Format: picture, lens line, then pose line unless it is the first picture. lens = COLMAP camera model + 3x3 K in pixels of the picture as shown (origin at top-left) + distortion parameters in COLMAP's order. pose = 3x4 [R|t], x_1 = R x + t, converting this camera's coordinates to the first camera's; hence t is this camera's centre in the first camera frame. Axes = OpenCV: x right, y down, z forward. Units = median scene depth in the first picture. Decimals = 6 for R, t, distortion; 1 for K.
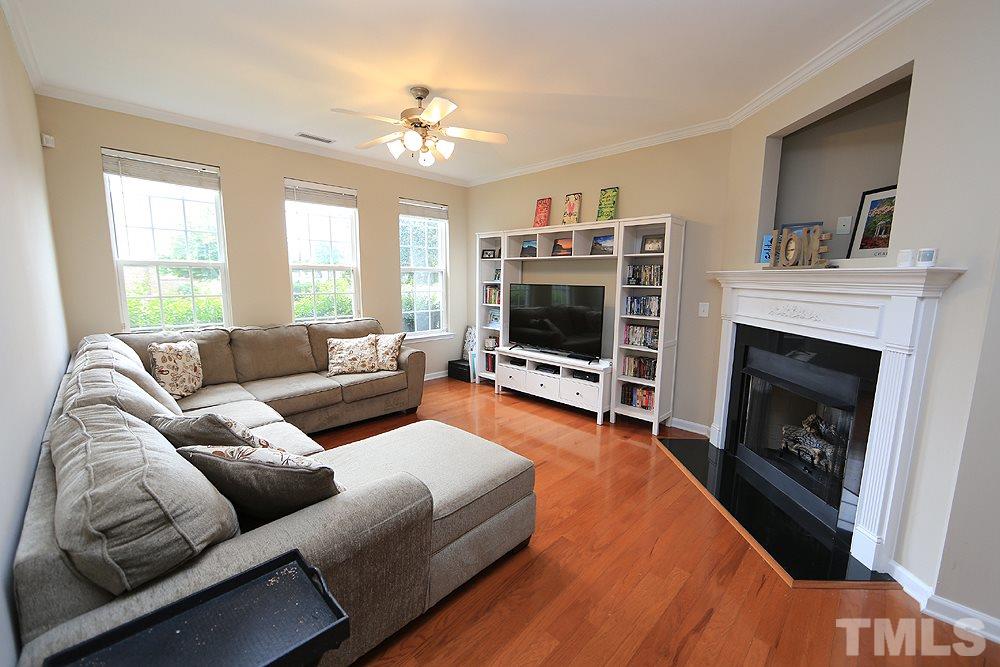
lens RADIAL K [[396.2, 0, 498.5], [0, 396.2, 333.0], [0, 0, 1]] dist [-0.015044, 0.003497]
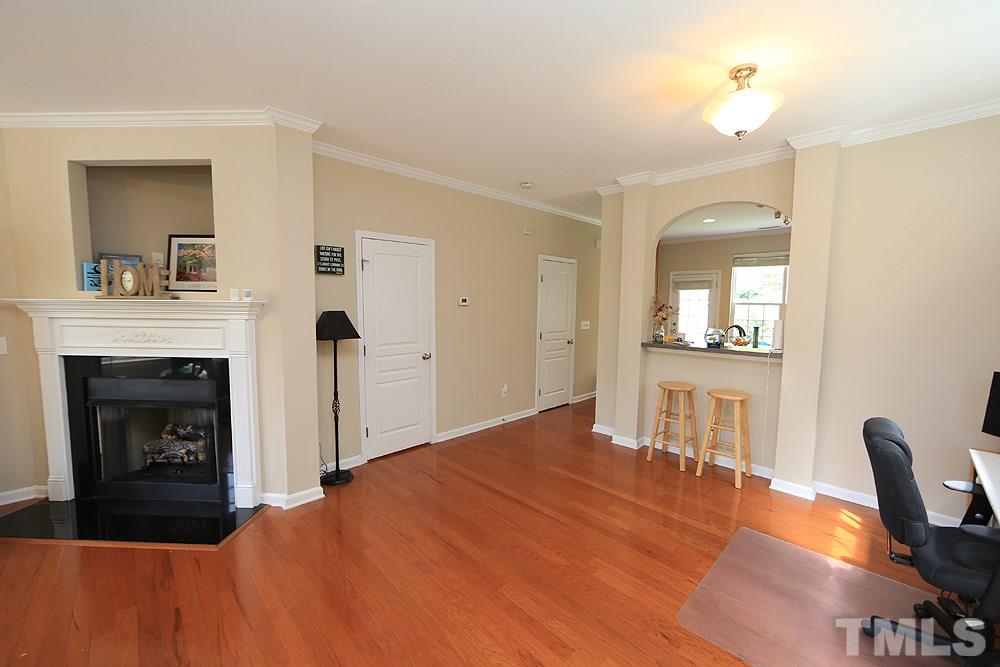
lens RADIAL K [[396.2, 0, 498.5], [0, 396.2, 333.0], [0, 0, 1]] dist [-0.015044, 0.003497]
pose [[0.029820, -0.092523, 0.995264, -0.272162], [0.131919, 0.987361, 0.087836, -0.026582], [-0.990812, 0.128675, 0.041649, -0.031164]]
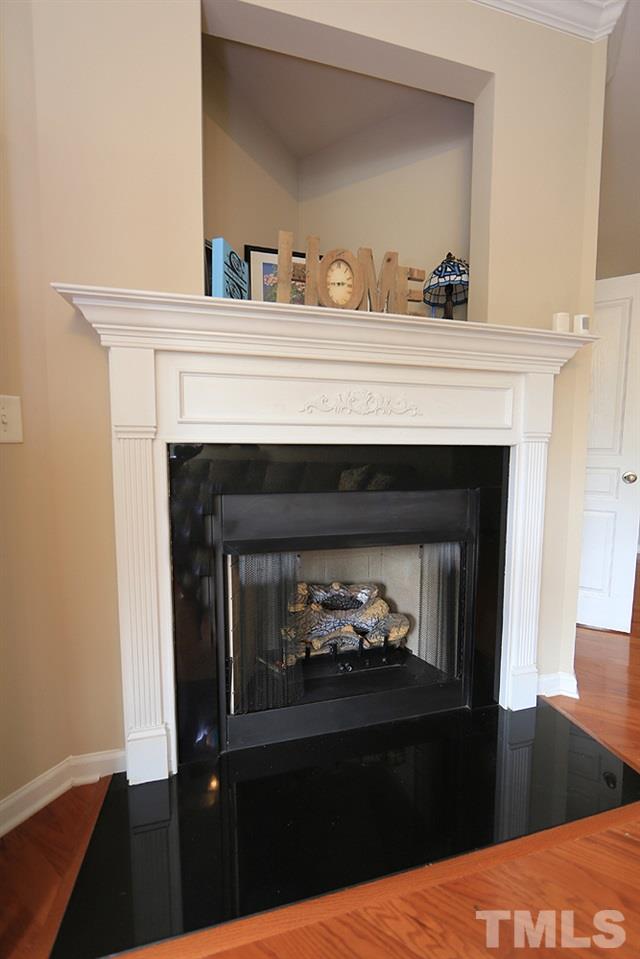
lens RADIAL K [[379.9, 0, 320.0], [0, 379.9, 479.5], [0, 0, 1]] dist [-0.015044, 0.003497]
pose [[-0.248554, -0.082481, 0.965100, 0.220536], [0.133953, 0.983867, 0.118583, -0.018321], [-0.959311, 0.158752, -0.233496, 1.034014]]
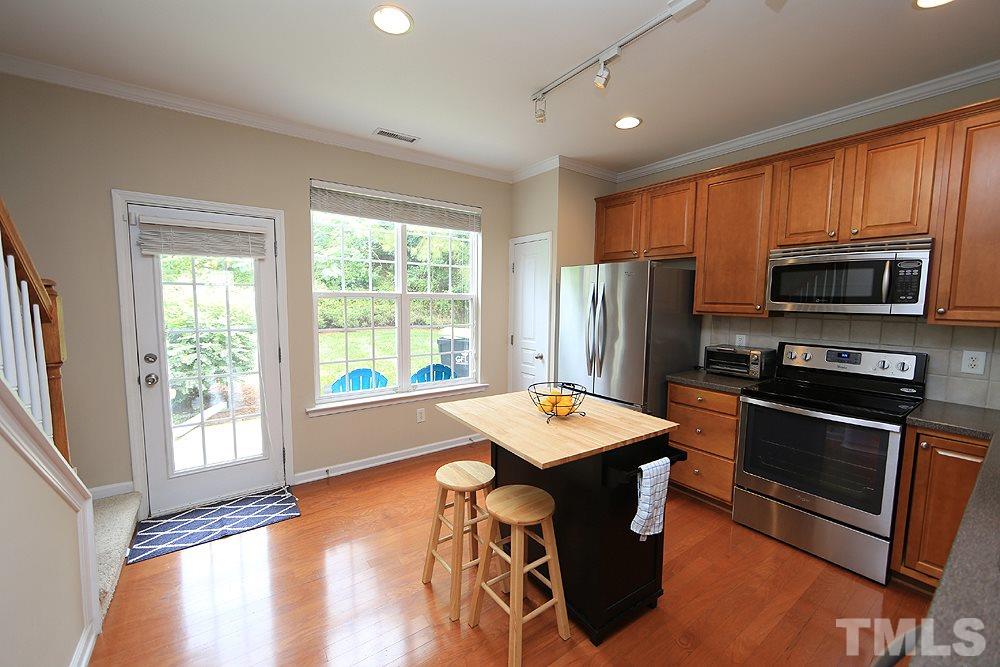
lens RADIAL K [[396.2, 0, 498.5], [0, 396.2, 333.0], [0, 0, 1]] dist [-0.015044, 0.003497]
pose [[-0.985432, -0.039360, 0.165451, 1.566738], [-0.000619, 0.973674, 0.227942, 0.057623], [-0.170067, 0.224519, -0.959515, -0.434072]]
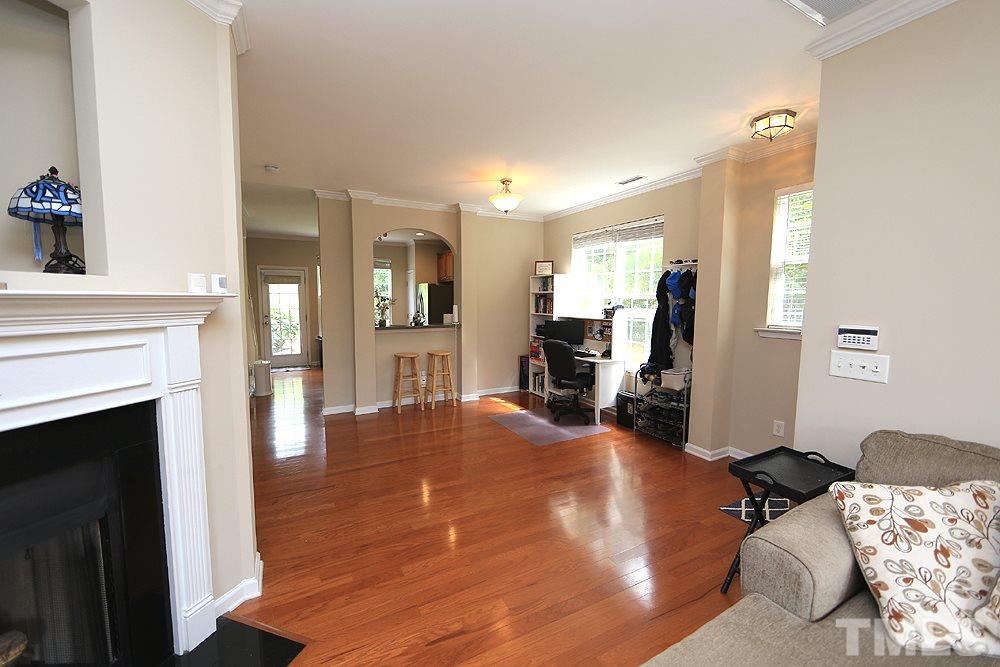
lens RADIAL K [[396.2, 0, 498.5], [0, 396.2, 333.0], [0, 0, 1]] dist [-0.015044, 0.003497]
pose [[-0.953056, -0.041980, 0.299870, 0.067712], [0.027535, 0.974223, 0.223899, -0.156960], [-0.301539, 0.221645, -0.927333, 0.985487]]
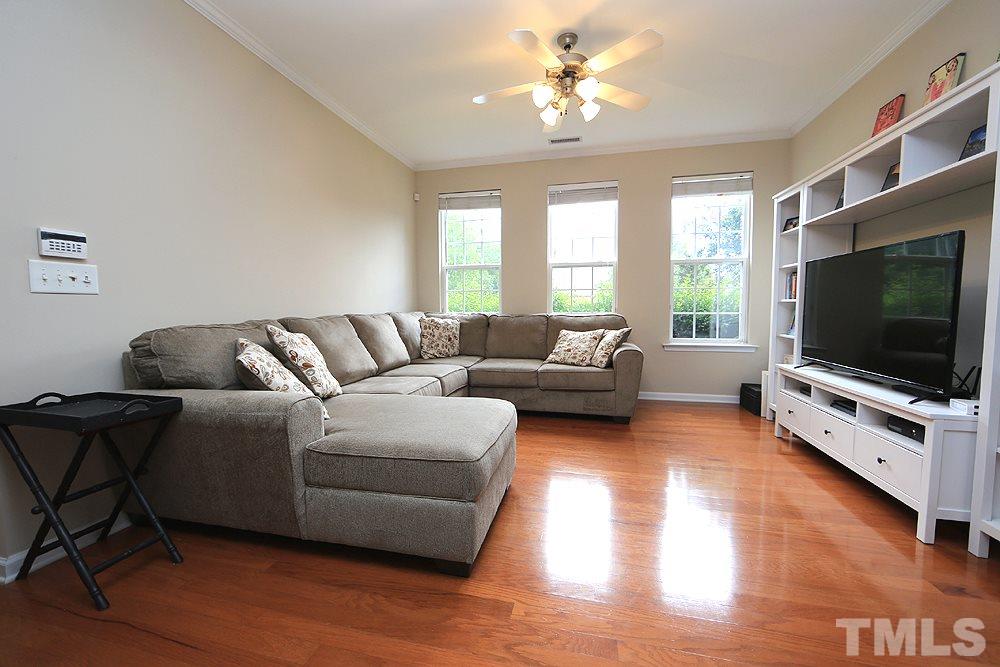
lens RADIAL K [[396.2, 0, 498.5], [0, 396.2, 333.0], [0, 0, 1]] dist [-0.015044, 0.003497]
pose [[0.514655, 0.043266, -0.856305, 0.502177], [-0.109378, 0.993879, -0.015521, 0.077599], [0.850392, 0.101649, 0.516237, 0.464554]]
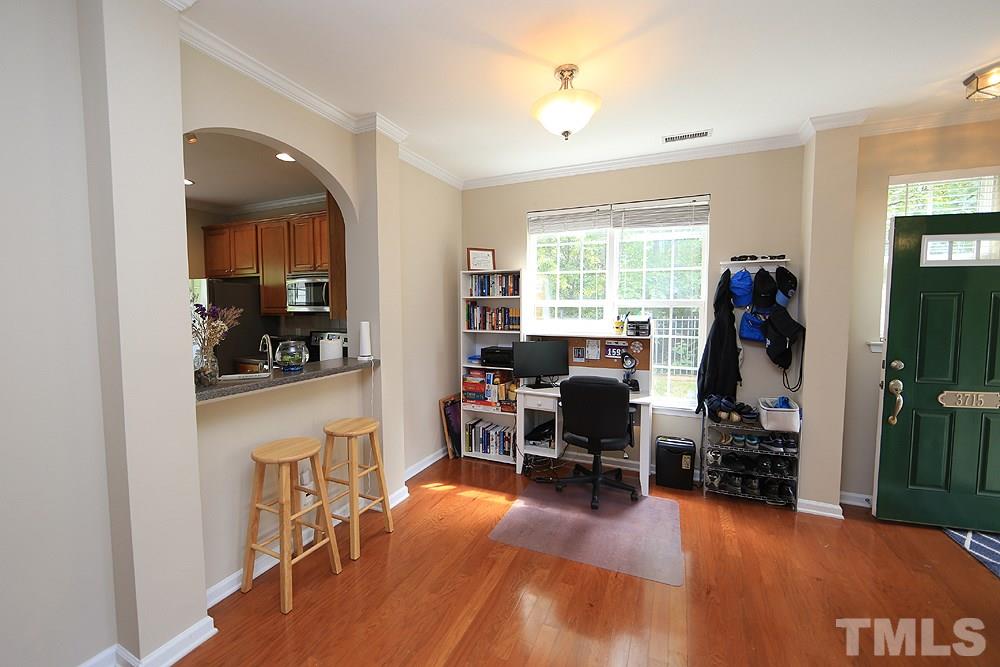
lens RADIAL K [[396.2, 0, 498.5], [0, 396.2, 333.0], [0, 0, 1]] dist [-0.015044, 0.003497]
pose [[-0.934978, 0.012219, -0.354496, 0.884799], [-0.060228, 0.979425, 0.192610, -0.037618], [0.349556, 0.201437, -0.915005, 0.213347]]
